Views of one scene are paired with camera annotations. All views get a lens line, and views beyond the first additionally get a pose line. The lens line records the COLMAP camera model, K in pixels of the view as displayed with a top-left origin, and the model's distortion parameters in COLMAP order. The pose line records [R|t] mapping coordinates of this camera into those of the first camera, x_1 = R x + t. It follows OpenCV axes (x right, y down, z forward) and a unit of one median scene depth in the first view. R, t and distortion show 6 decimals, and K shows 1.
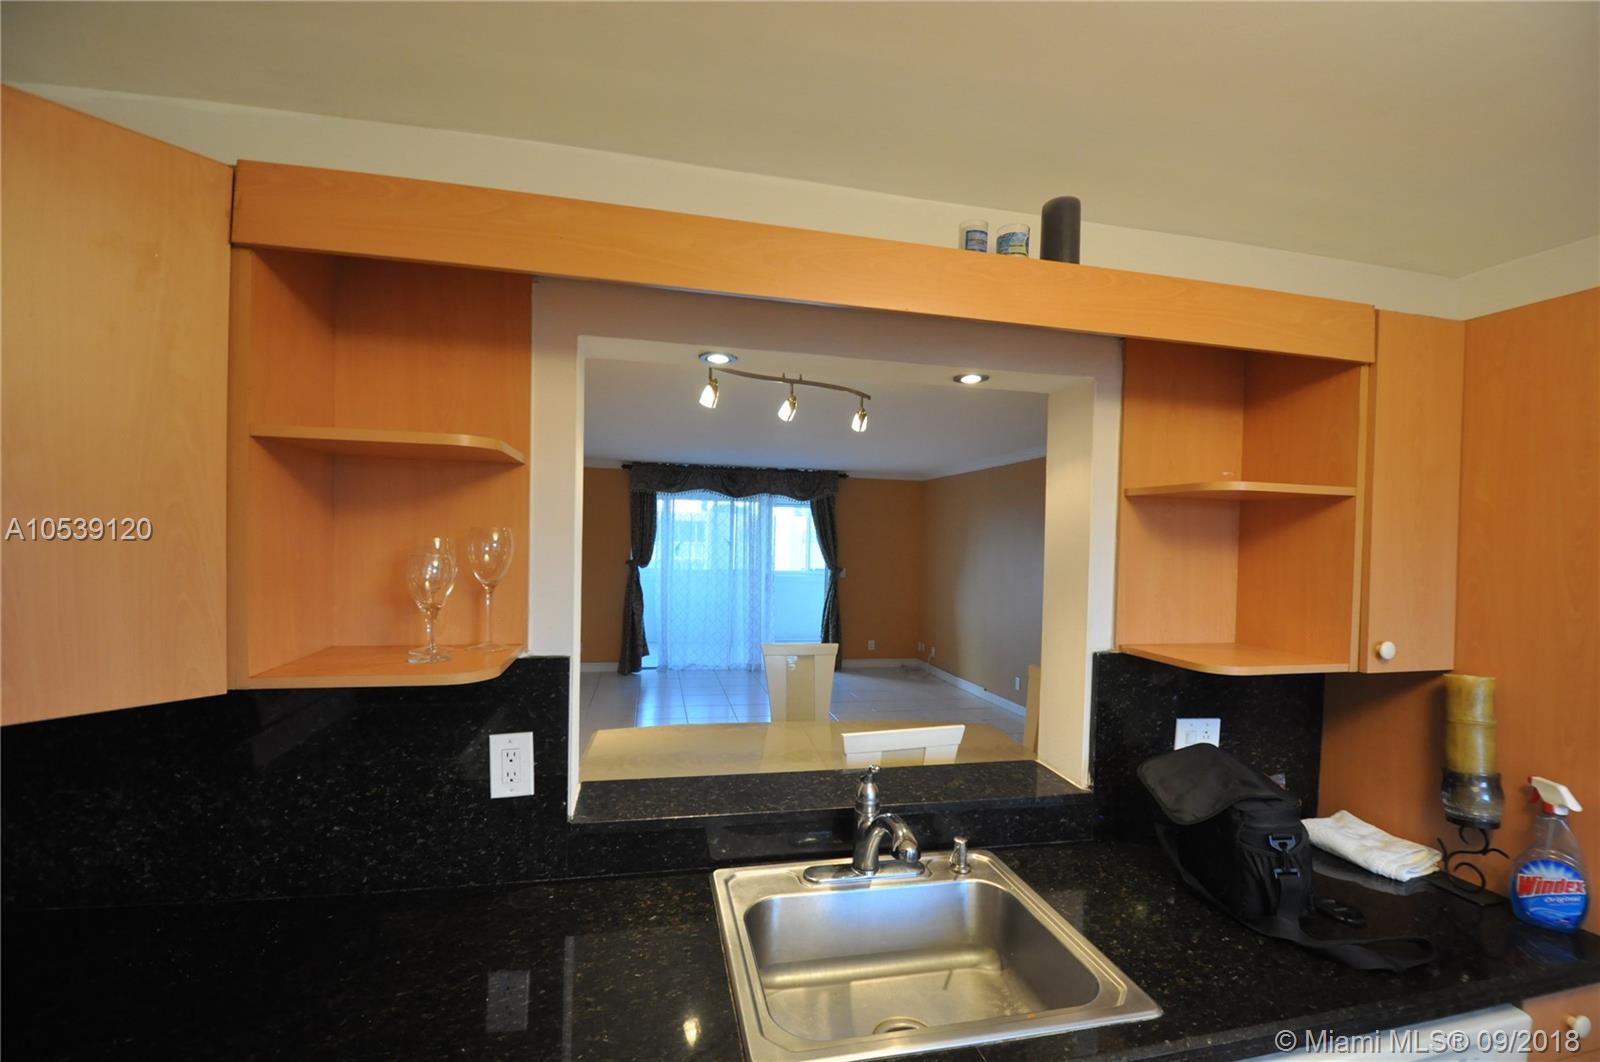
lens RADIAL K [[689.9, 0, 802.7], [0, 689.9, 554.9], [0, 0, 1]] dist [0.007189, -0.016019]
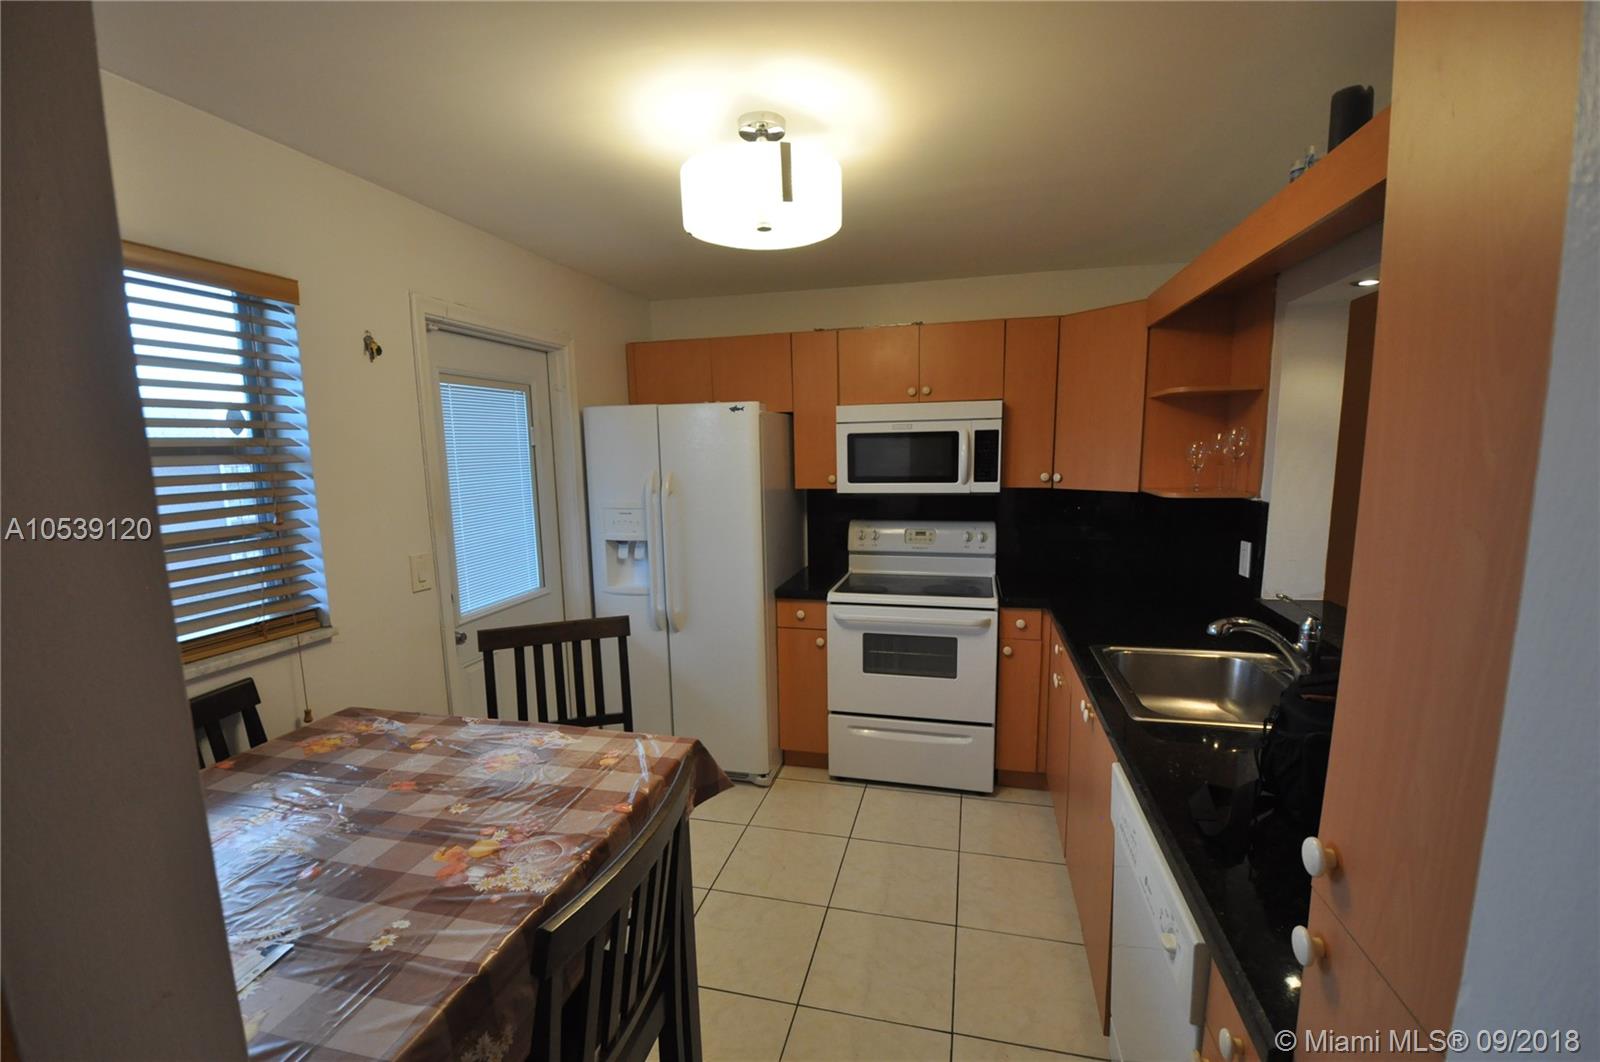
lens RADIAL K [[689.9, 0, 801.1], [0, 689.9, 551.6], [0, 0, 1]] dist [0.007189, -0.016019]
pose [[-0.437505, 0.117727, -0.891476, 1.430763], [-0.018301, 0.990022, 0.139722, 0.043498], [0.899030, 0.077444, -0.430985, 0.613338]]
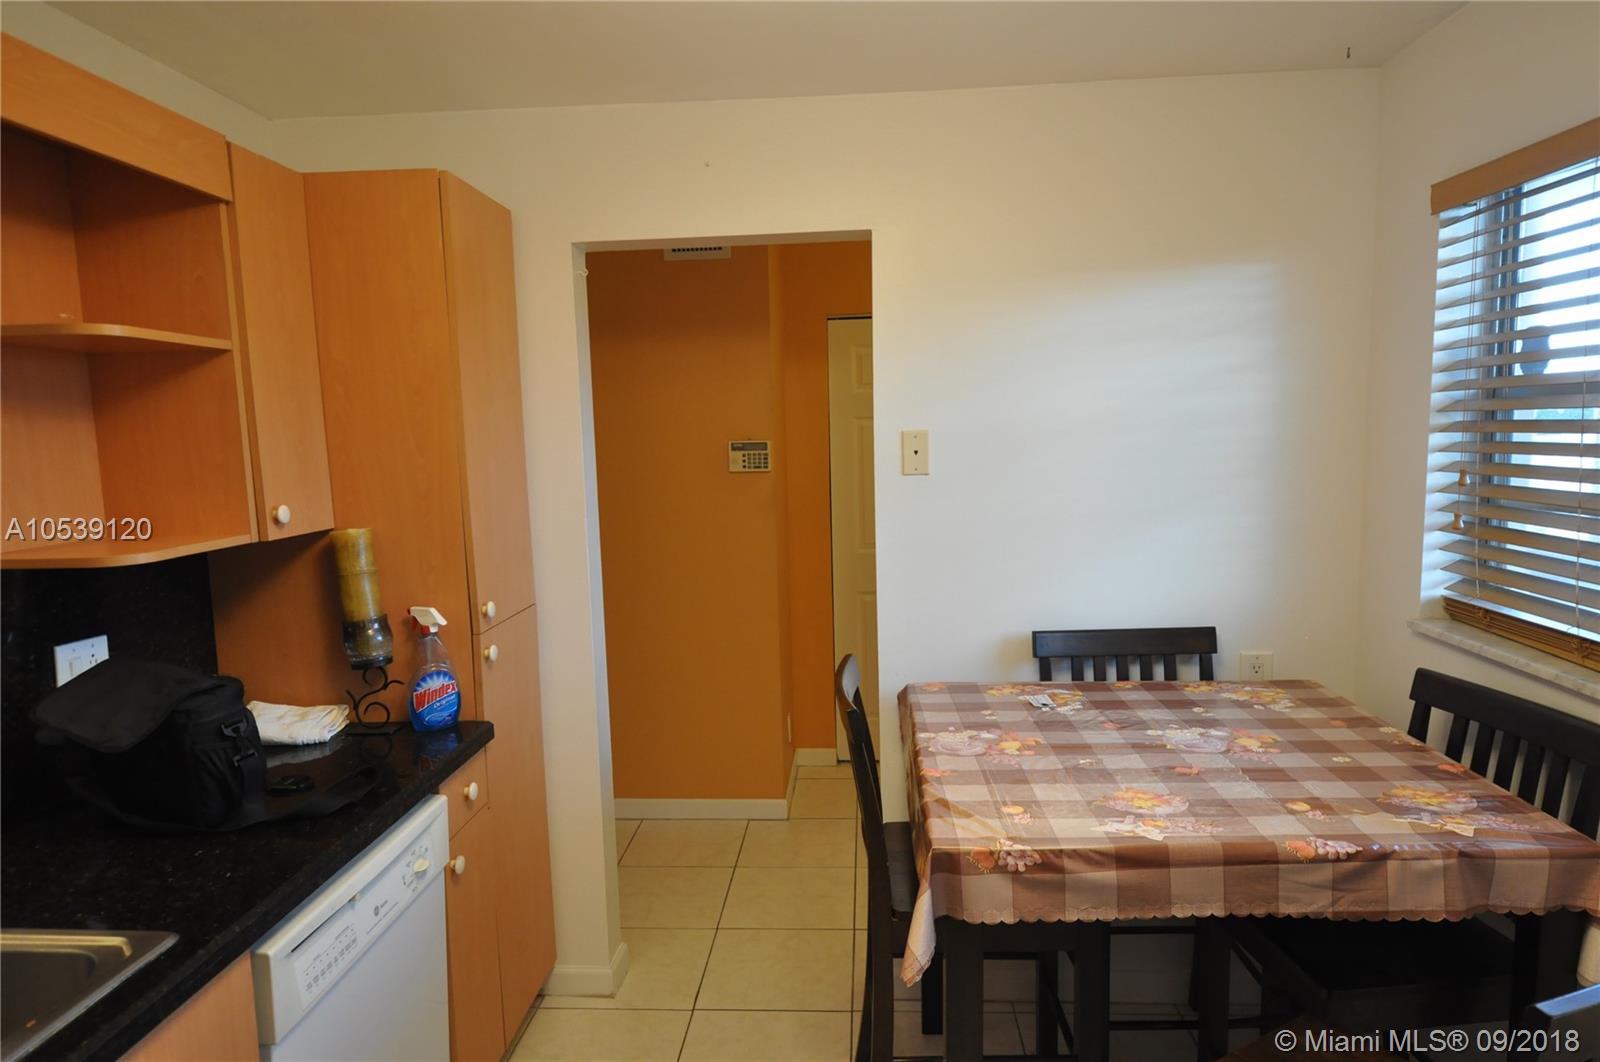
lens RADIAL K [[981.3, 0, 798.3], [0, 981.3, 549.7], [0, 0, 1]] dist [0.018677, -0.007769]
pose [[0.276600, -0.145510, 0.949905, -0.239869], [0.055965, 0.989231, 0.135239, 0.036463], [-0.959354, 0.015754, 0.281765, -0.072179]]
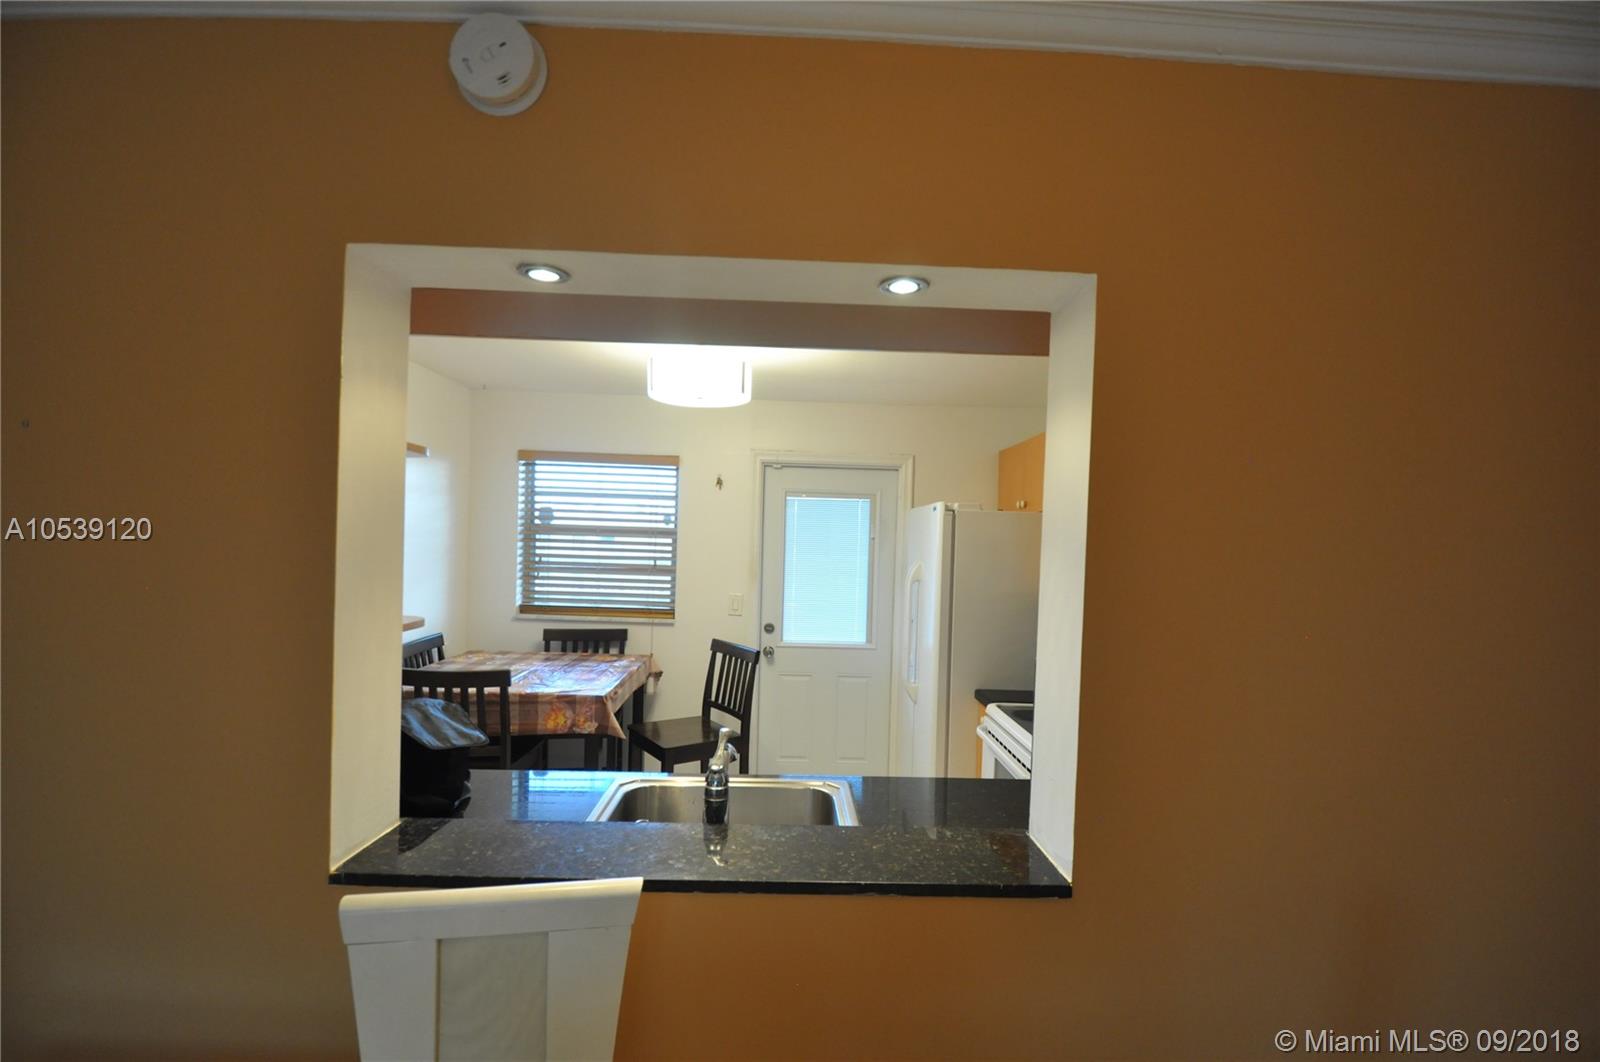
lens RADIAL K [[689.9, 0, 796.7], [0, 689.9, 545.9], [0, 0, 1]] dist [0.007189, -0.016019]
pose [[-0.980819, -0.055442, 0.186868, -0.144780], [-0.049101, 0.998056, 0.038395, -0.021497], [-0.188634, 0.028483, -0.981634, 1.698516]]
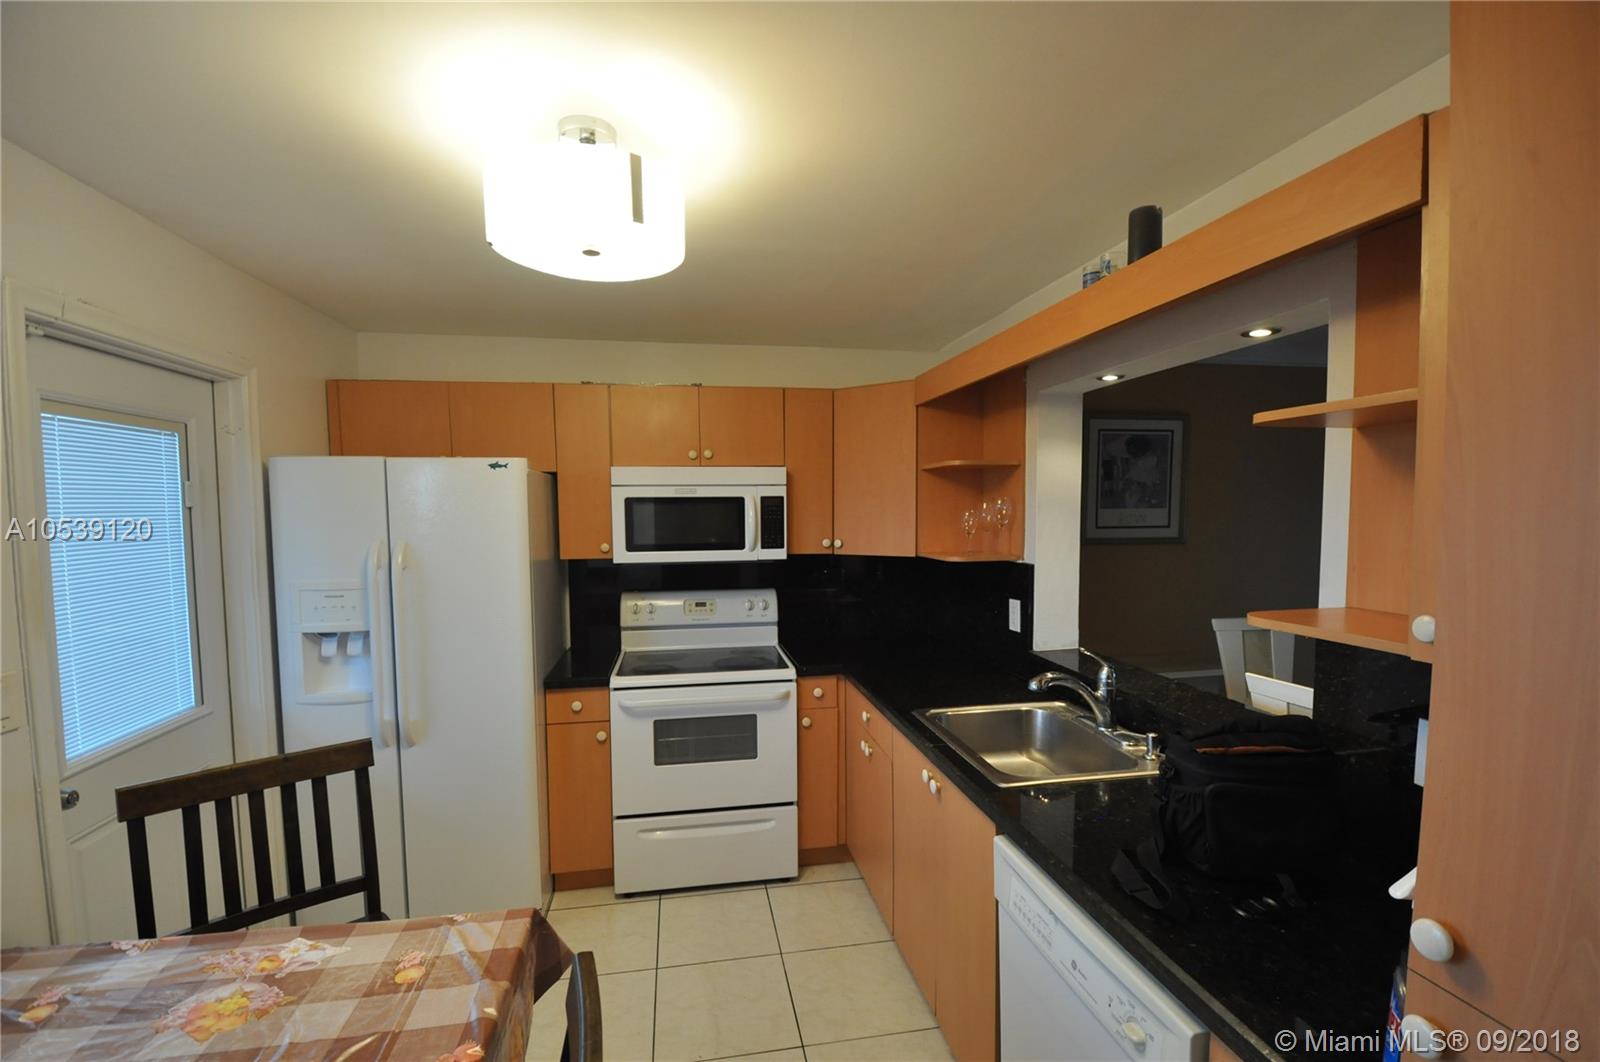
lens RADIAL K [[689.9, 0, 799.2], [0, 689.9, 553.5], [0, 0, 1]] dist [0.007189, -0.016019]
pose [[-0.035796, 0.039336, -0.998585, 1.341497], [-0.019692, 0.999003, 0.040059, 0.046583], [0.999165, 0.021099, -0.034985, 0.367687]]
